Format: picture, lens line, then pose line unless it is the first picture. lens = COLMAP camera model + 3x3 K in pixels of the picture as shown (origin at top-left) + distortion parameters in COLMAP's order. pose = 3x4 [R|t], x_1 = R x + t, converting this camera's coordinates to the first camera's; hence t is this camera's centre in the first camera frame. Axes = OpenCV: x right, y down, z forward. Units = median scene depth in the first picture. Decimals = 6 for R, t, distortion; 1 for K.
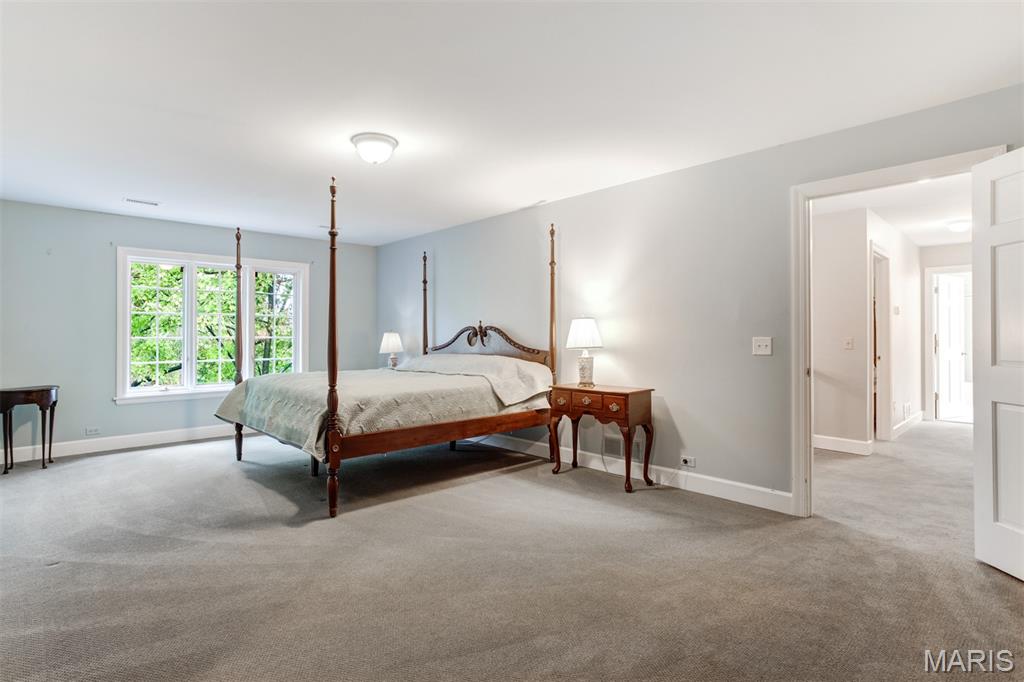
lens RADIAL K [[532.9, 0, 487.6], [0, 532.9, 333.1], [0, 0, 1]] dist [-0.057126, 0.022312]
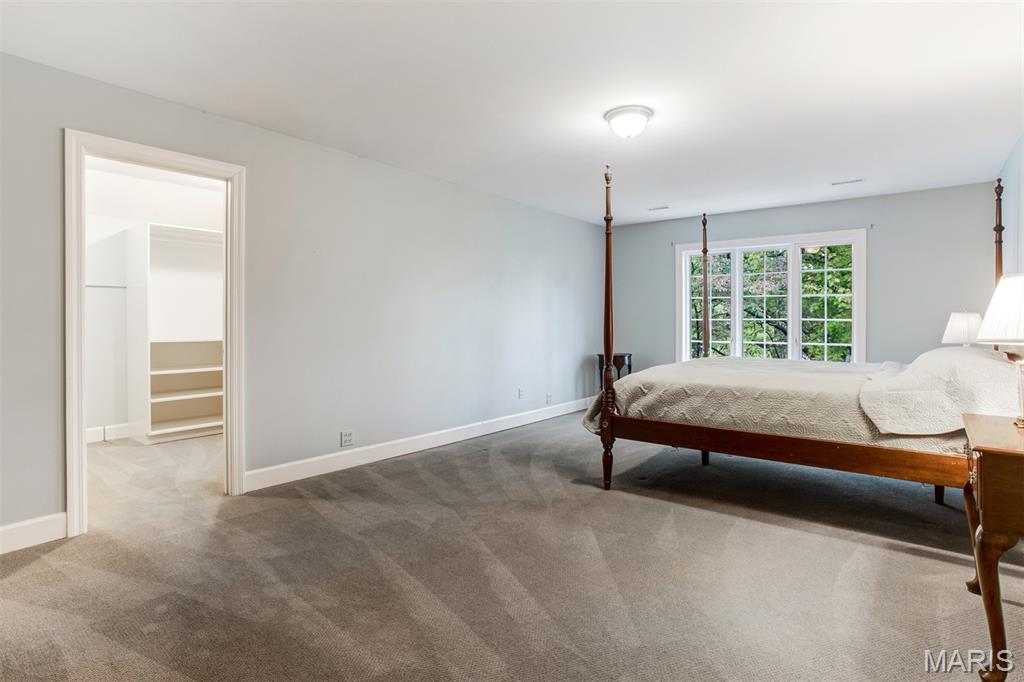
lens RADIAL K [[532.9, 0, 502.8], [0, 532.9, 322.5], [0, 0, 1]] dist [-0.057126, 0.022312]
pose [[0.133361, 0.006143, -0.991049, 0.631576], [0.006205, 0.999956, 0.007034, 0.006433], [0.991048, -0.007088, 0.133317, 0.573972]]
